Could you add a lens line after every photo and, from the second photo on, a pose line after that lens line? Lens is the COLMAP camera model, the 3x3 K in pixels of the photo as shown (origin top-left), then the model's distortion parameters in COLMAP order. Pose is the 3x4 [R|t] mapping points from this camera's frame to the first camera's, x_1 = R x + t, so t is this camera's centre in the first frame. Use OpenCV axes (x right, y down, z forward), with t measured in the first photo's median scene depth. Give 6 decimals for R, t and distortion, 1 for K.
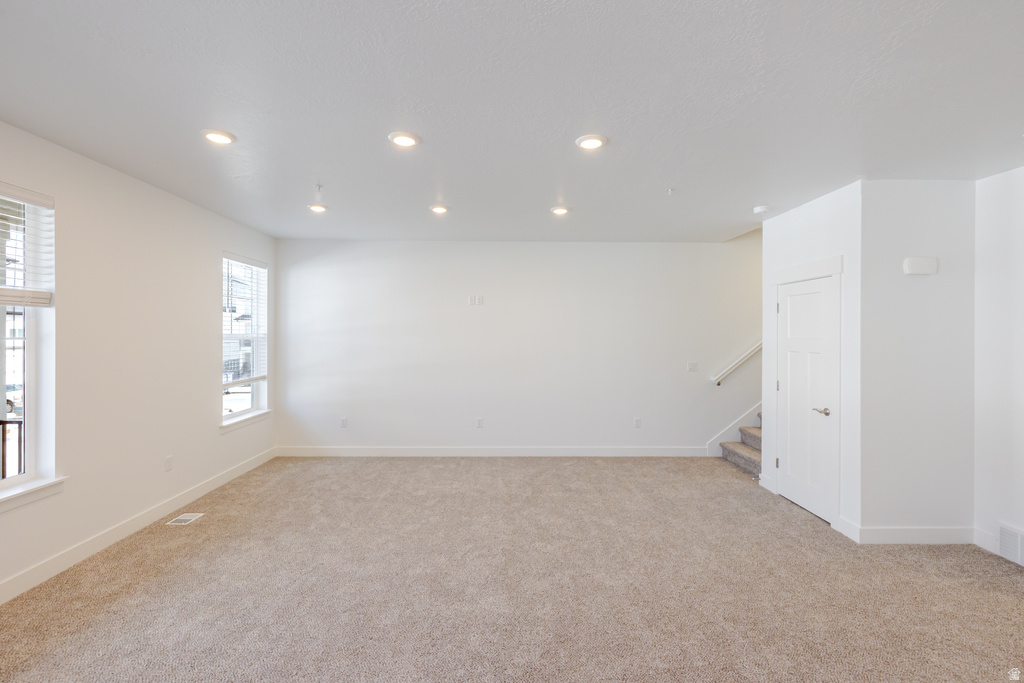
lens RADIAL K [[443.3, 0, 496.4], [0, 443.3, 332.0], [0, 0, 1]] dist [0.001689, -0.000577]
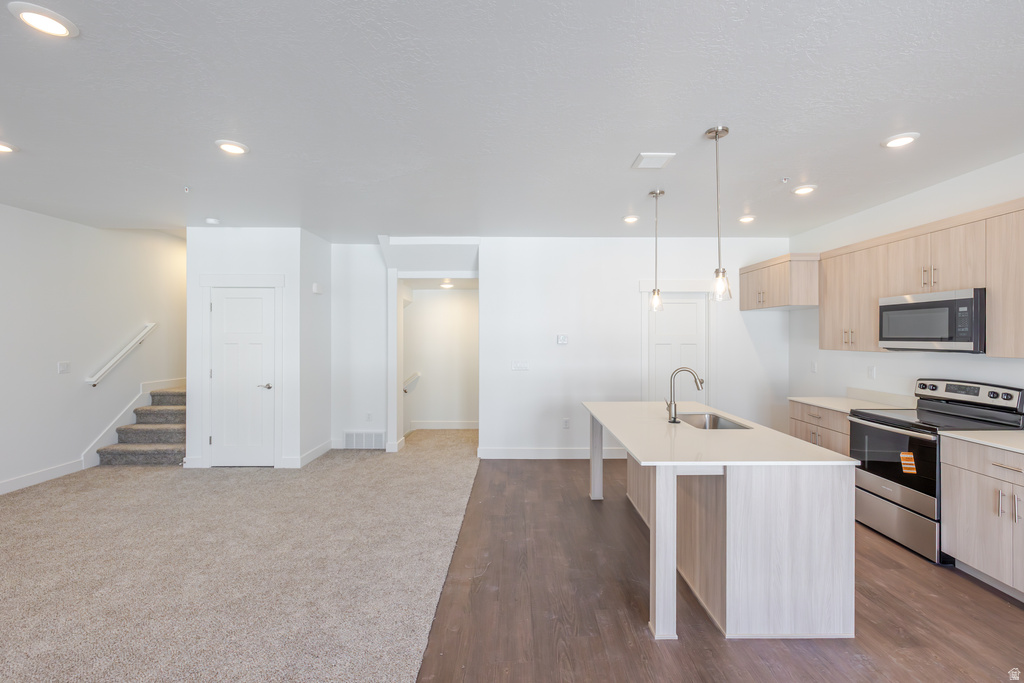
lens RADIAL K [[443.3, 0, 522.2], [0, 443.3, 332.2], [0, 0, 1]] dist [0.001689, -0.000577]
pose [[-0.010012, 0.004672, 0.999939, -0.595393], [-0.008857, 0.999949, -0.004760, 0.011578], [-0.999911, -0.008904, -0.009970, 0.220398]]
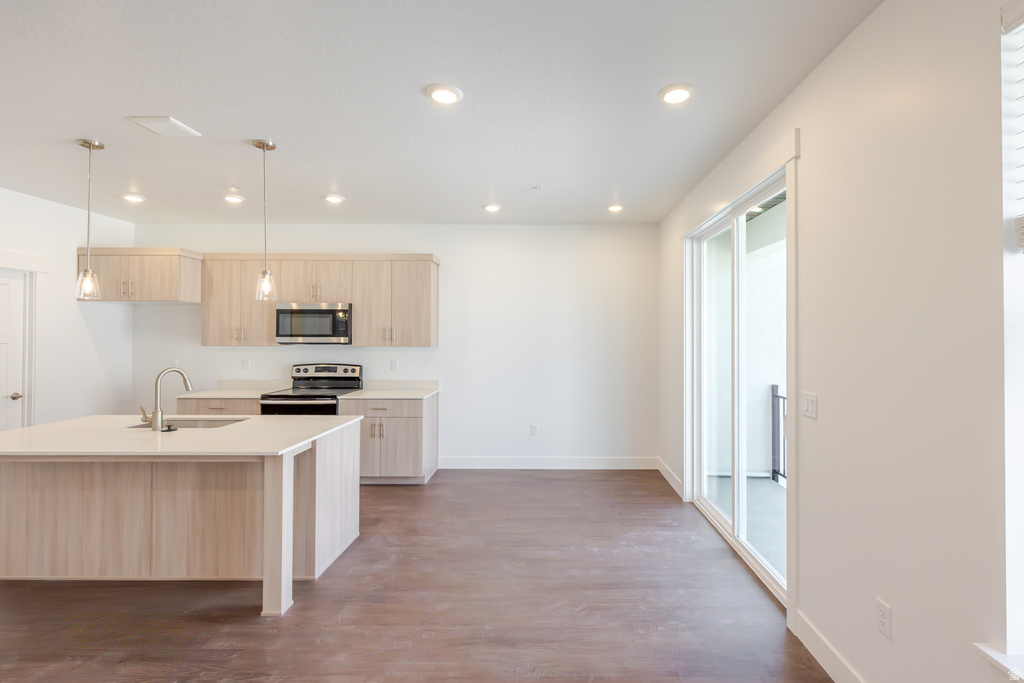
lens RADIAL K [[462.1, 0, 553.0], [0, 462.1, 323.3], [0, 0, 1]] dist [-0.000849, 0.000324]
pose [[-0.999955, -0.007804, -0.005330, -0.390852], [-0.007612, 0.999353, -0.035160, 0.020038], [0.005601, -0.035118, -0.999367, 0.690297]]
